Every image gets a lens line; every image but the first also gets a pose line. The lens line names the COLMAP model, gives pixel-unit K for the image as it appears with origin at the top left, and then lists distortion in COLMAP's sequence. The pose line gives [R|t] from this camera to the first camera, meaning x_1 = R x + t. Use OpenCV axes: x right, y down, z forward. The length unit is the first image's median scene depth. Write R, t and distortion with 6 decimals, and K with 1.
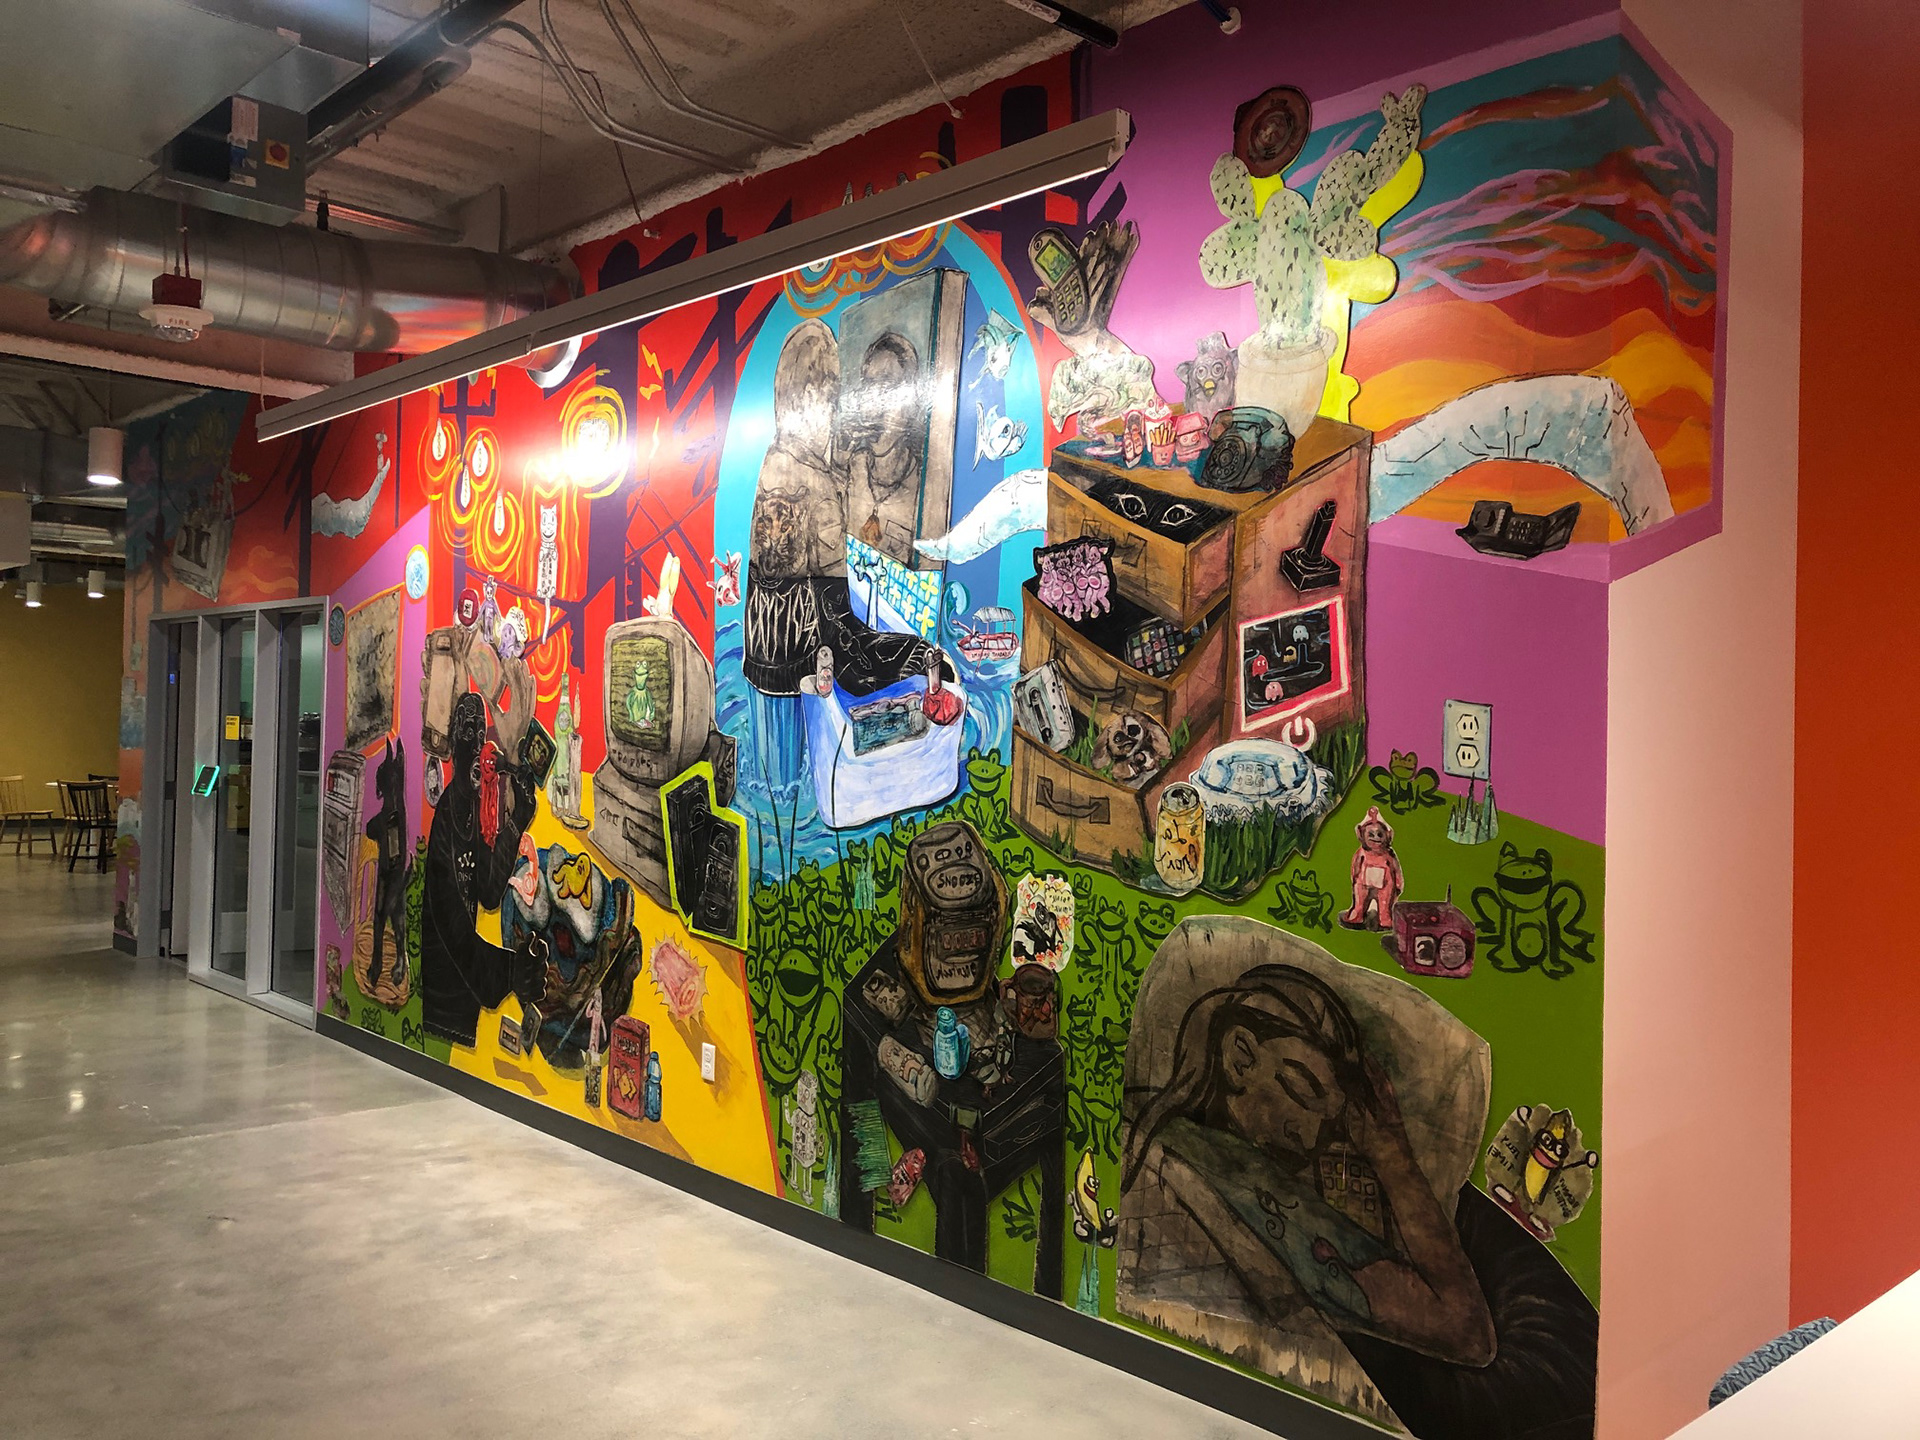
lens RADIAL K [[1567.0, 0, 964.5], [0, 1567.0, 708.4], [0, 0, 1]] dist [0.181743, -0.572239]
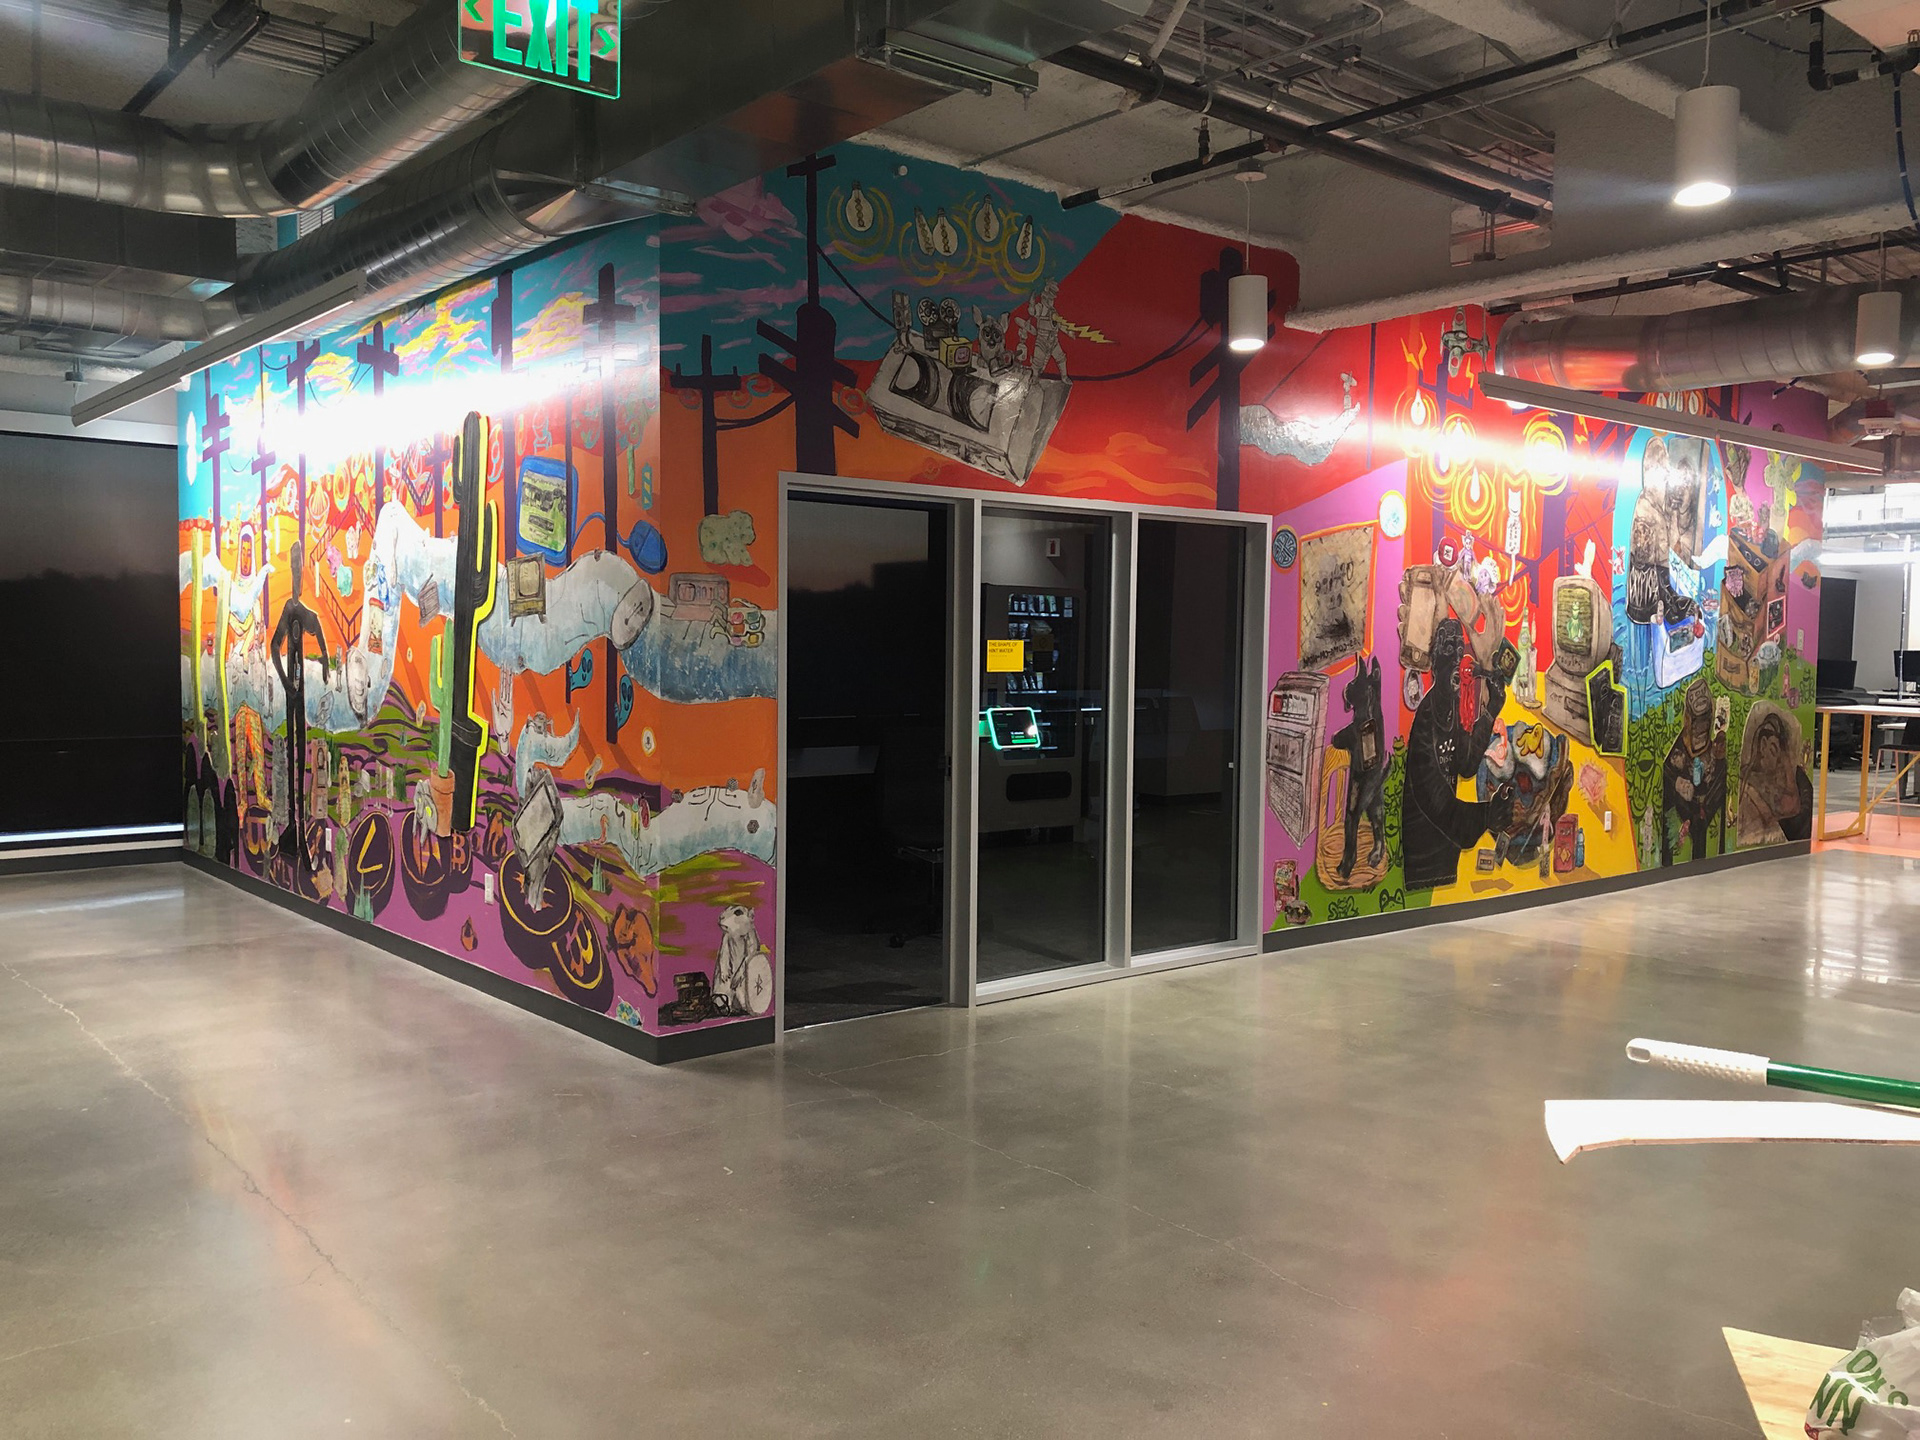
lens RADIAL K [[1578.9, 0, 960.0], [0, 1578.9, 720.0], [0, 0, 1]] dist [0.049032, -0.055869]
pose [[0.041873, -0.075533, 0.996264, -1.873793], [-0.018787, 0.996902, 0.076371, -0.021350], [-0.998946, -0.021915, 0.040324, 1.546907]]
